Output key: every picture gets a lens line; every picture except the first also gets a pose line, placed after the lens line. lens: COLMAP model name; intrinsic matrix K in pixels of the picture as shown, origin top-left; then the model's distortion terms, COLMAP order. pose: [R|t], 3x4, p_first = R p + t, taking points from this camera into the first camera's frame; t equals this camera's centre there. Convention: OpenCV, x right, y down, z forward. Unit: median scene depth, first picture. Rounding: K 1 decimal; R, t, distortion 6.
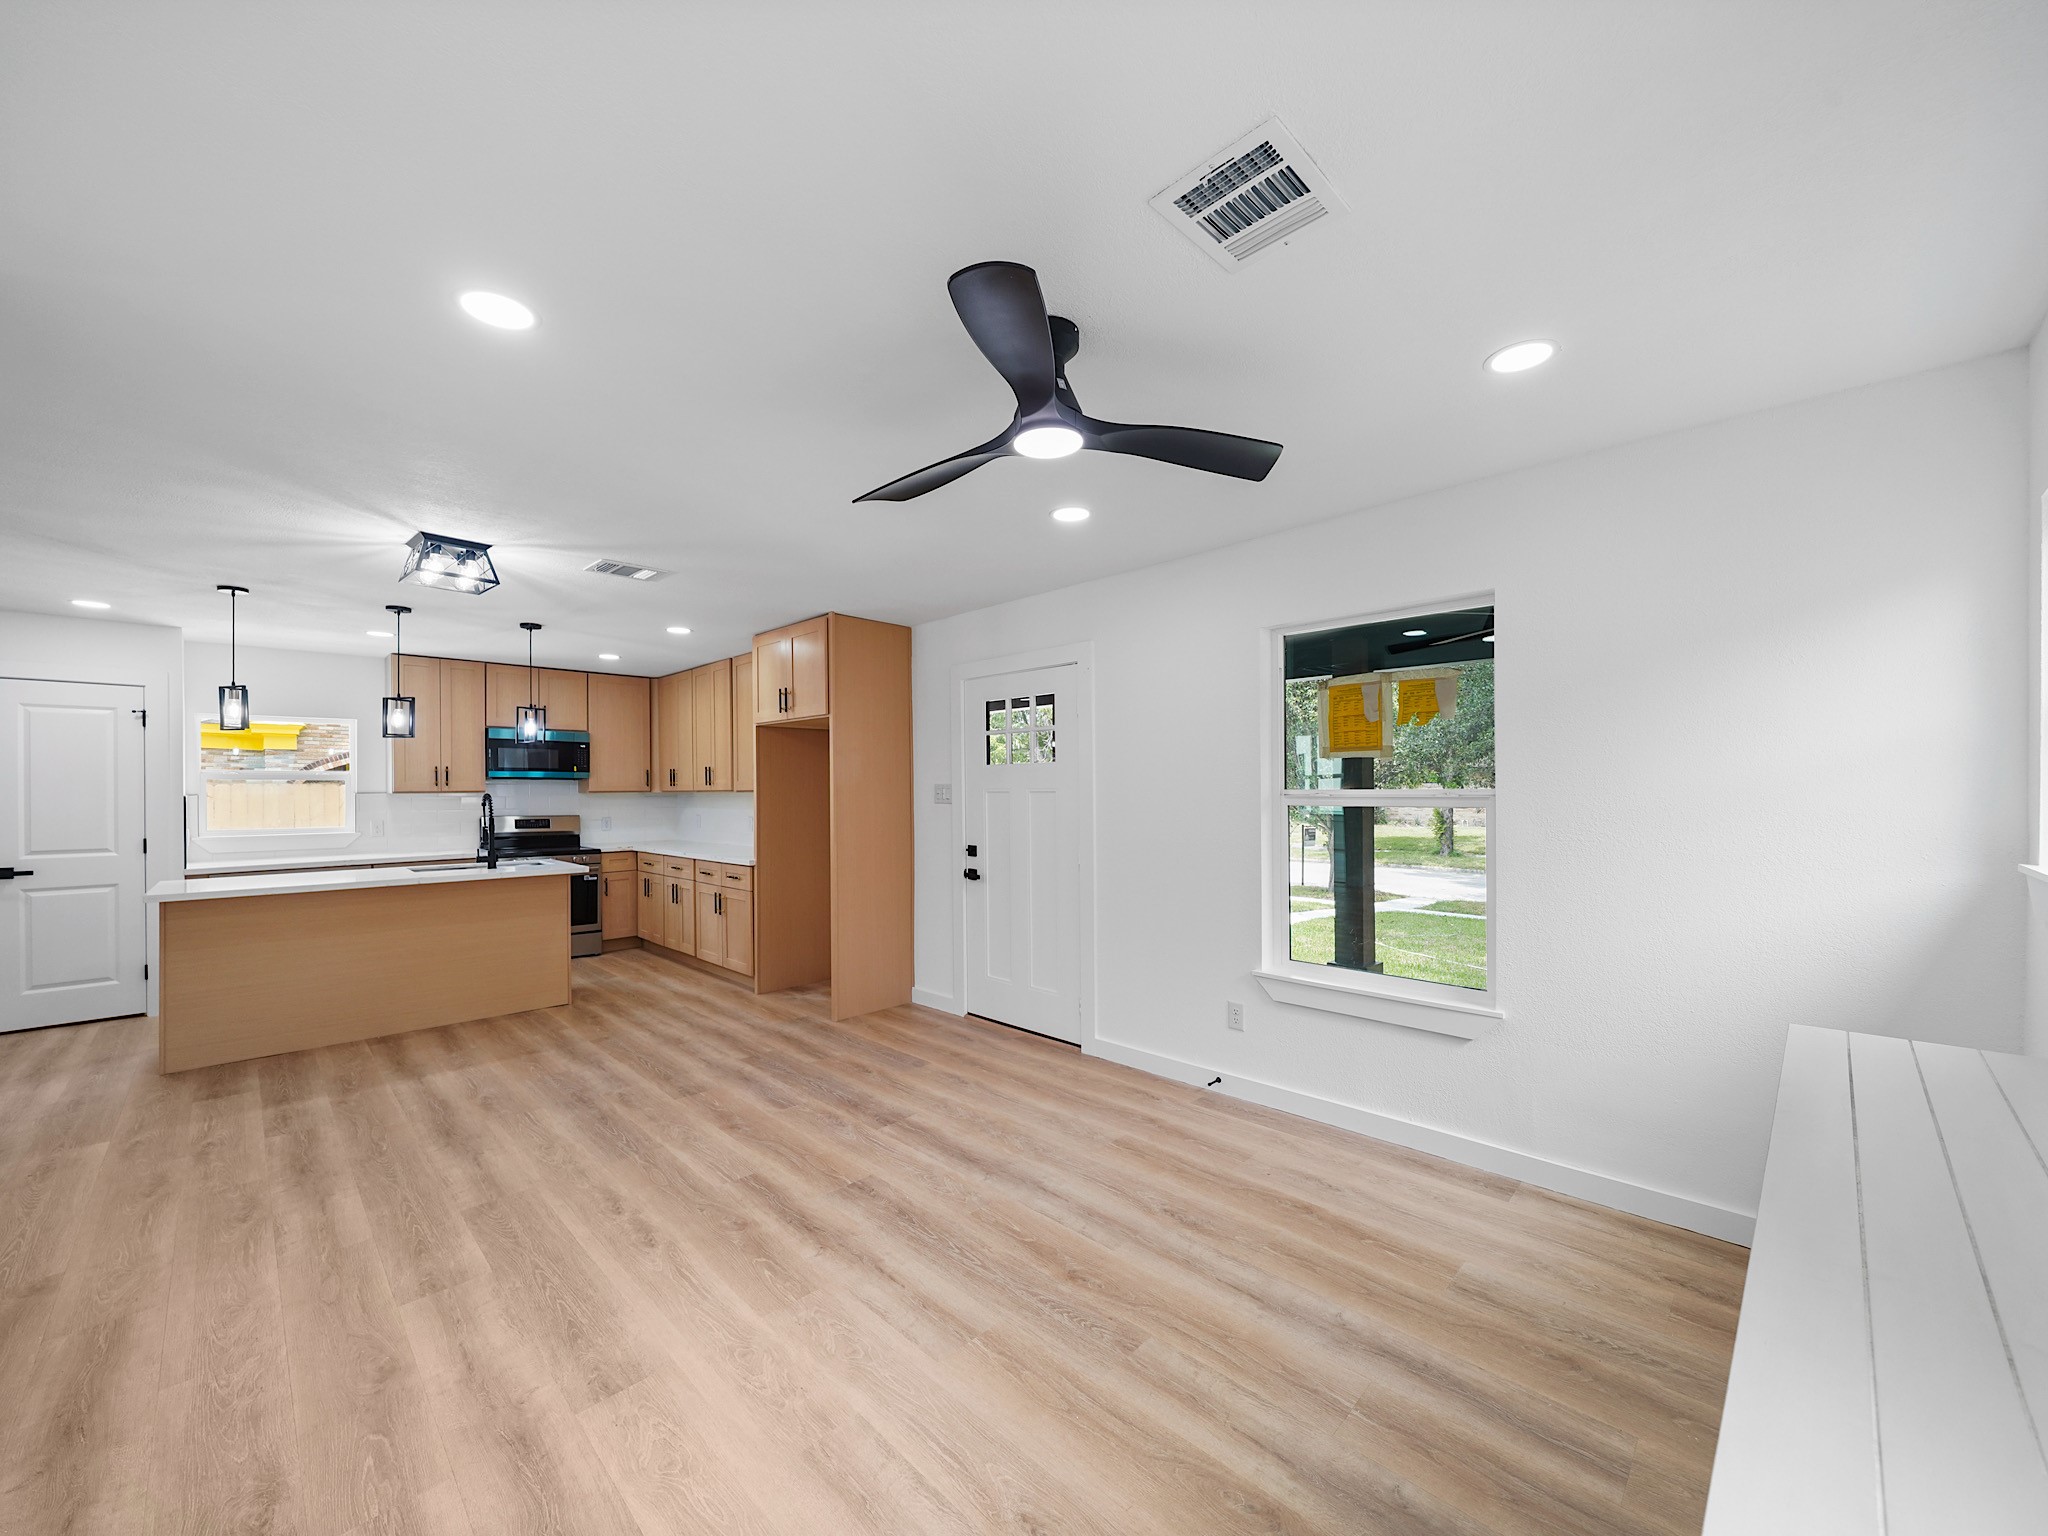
lens RADIAL K [[790.5, 0, 1015.1], [0, 790.5, 774.6], [0, 0, 1]] dist [-0.004361, -0.000929]
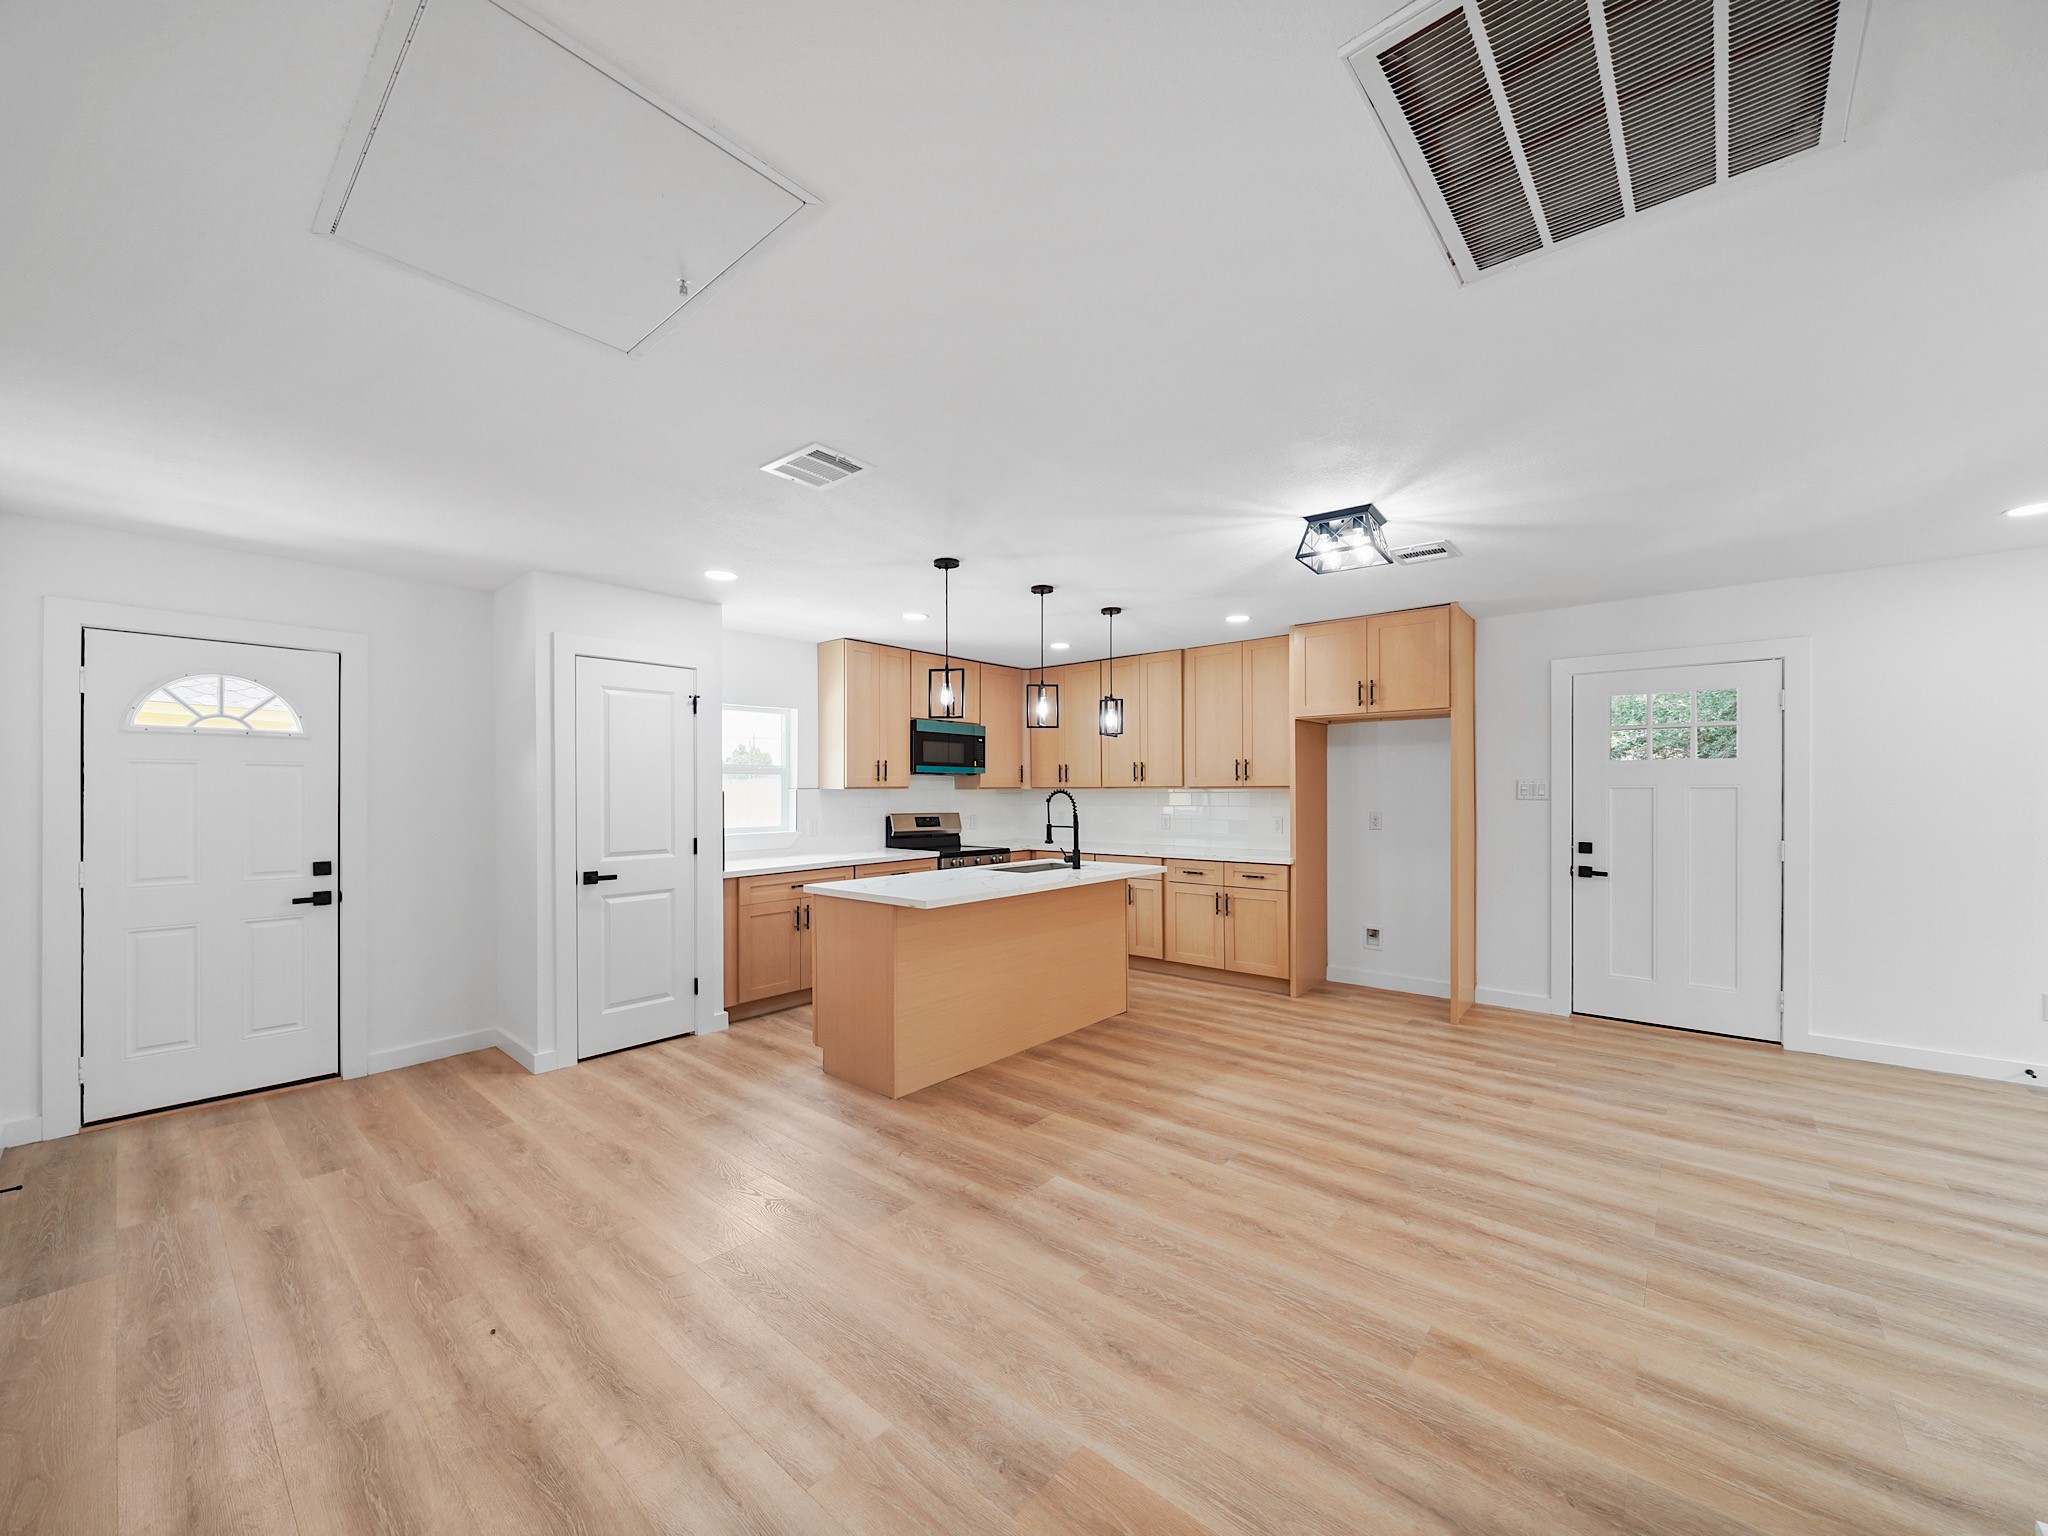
lens RADIAL K [[790.5, 0, 1018.7], [0, 790.5, 788.1], [0, 0, 1]] dist [-0.004361, -0.000929]
pose [[0.997288, 0.002126, 0.073569, -1.011493], [-0.003657, 0.999780, 0.020673, 0.004782], [-0.073509, -0.020886, 0.997076, 0.090319]]
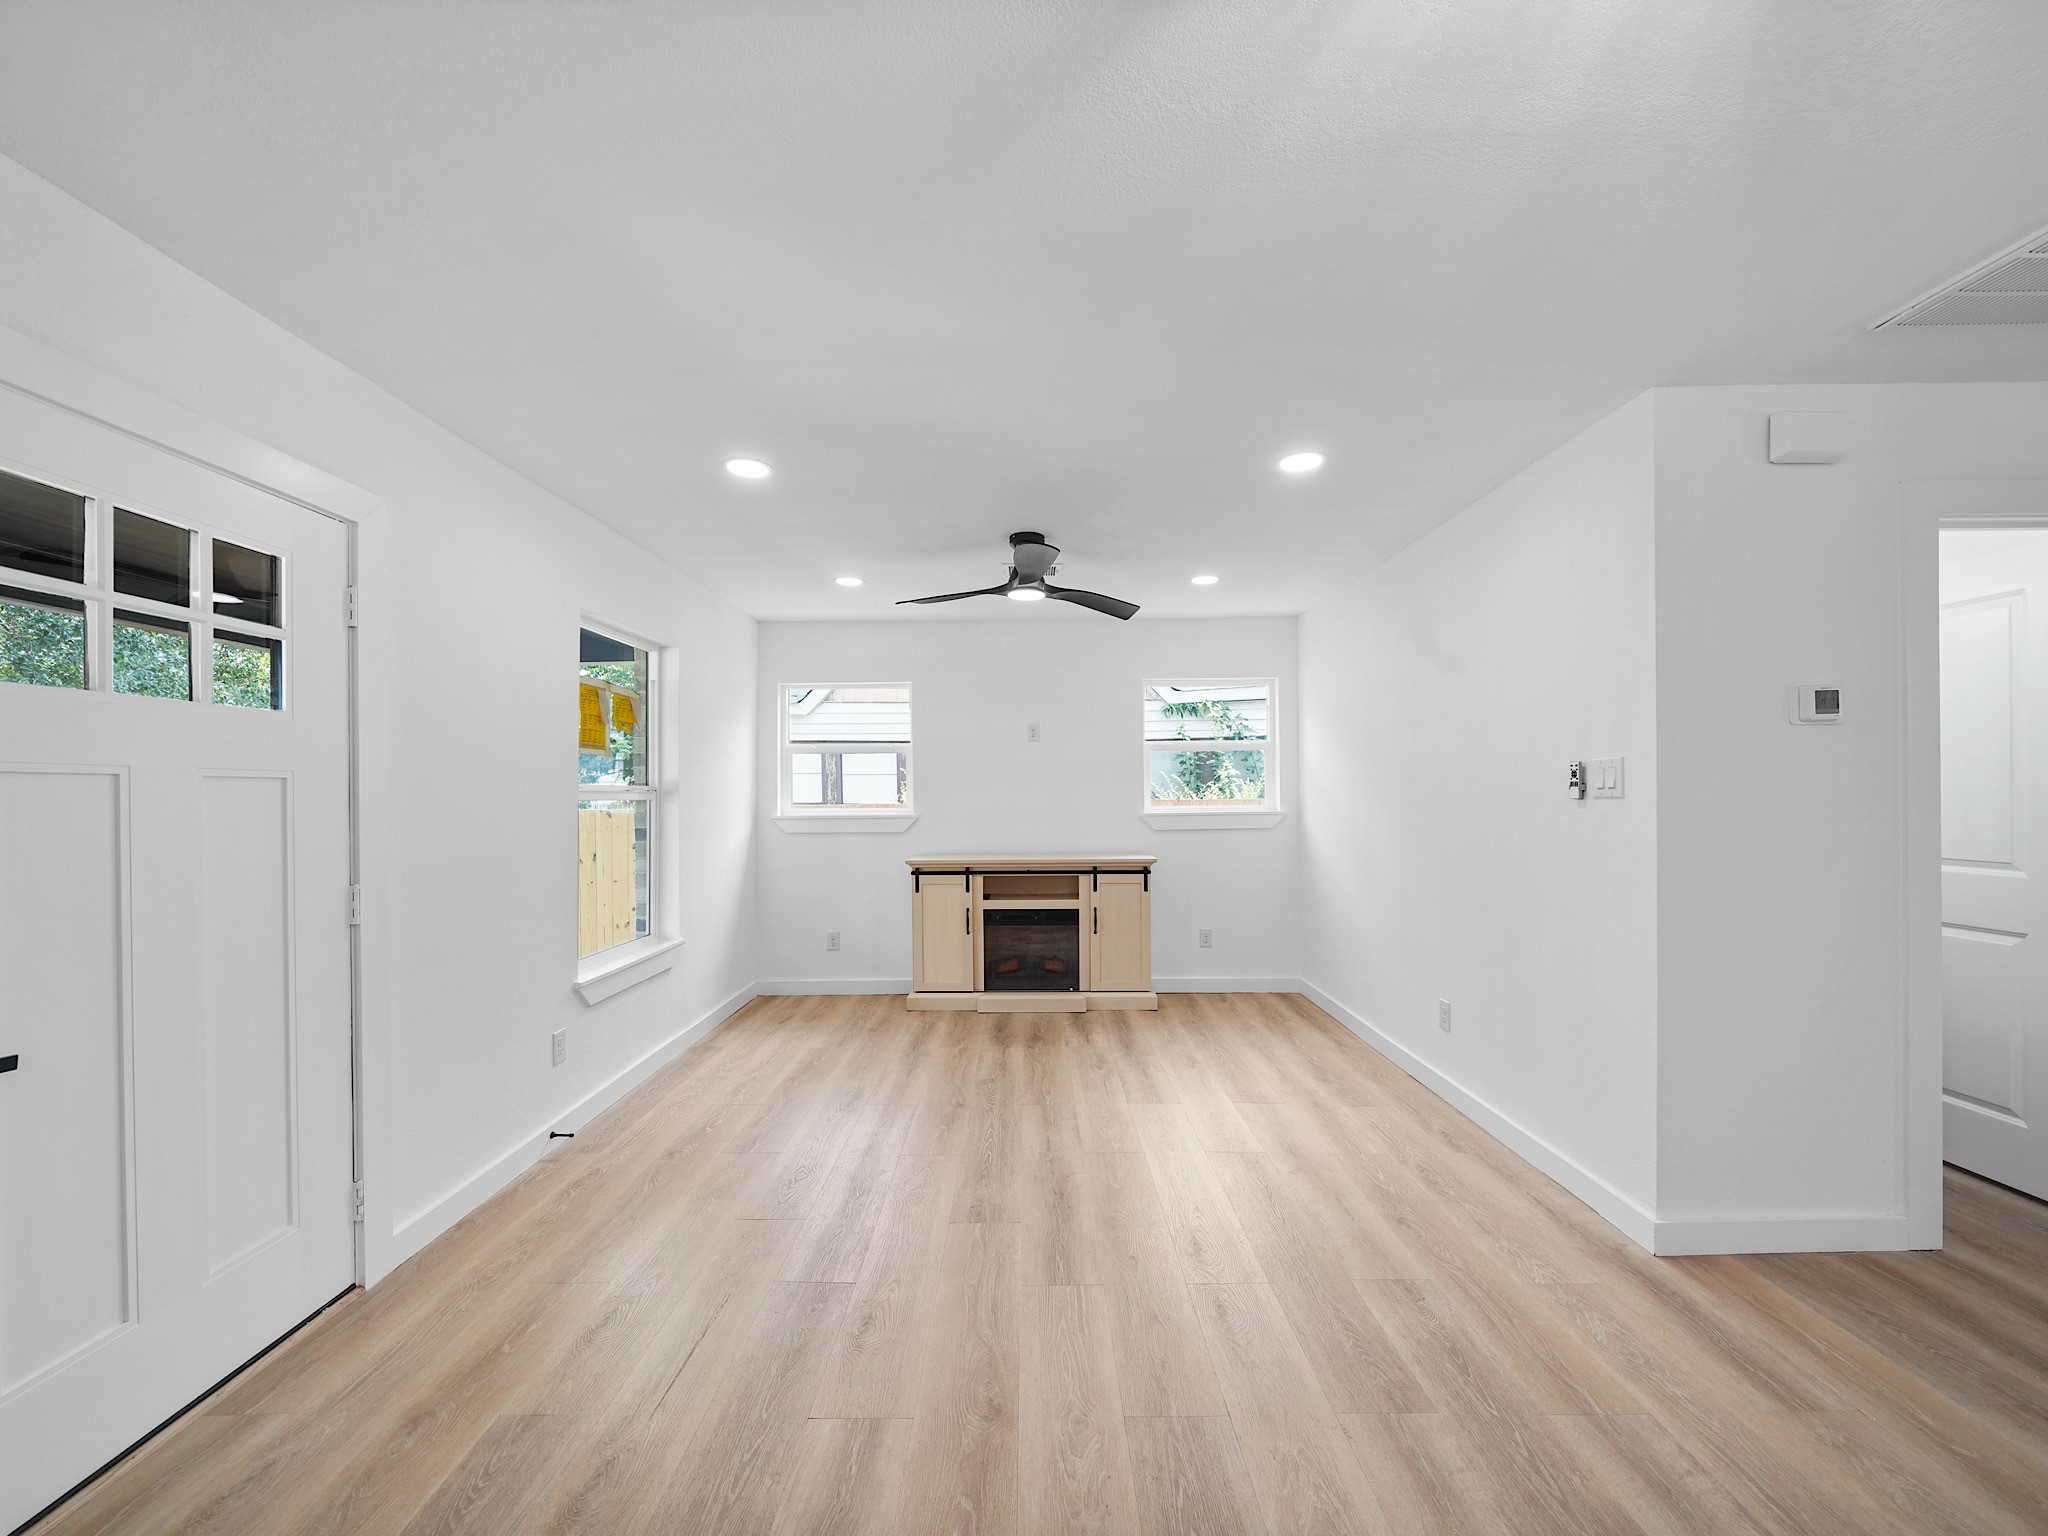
lens RADIAL K [[790.5, 0, 1026.0], [0, 790.5, 798.2], [0, 0, 1]] dist [-0.004361, -0.000929]
pose [[-0.706194, 0.009213, 0.707958, -0.612885], [-0.000779, 0.999905, -0.013789, 0.042789], [-0.708018, -0.010289, -0.706120, 1.120854]]
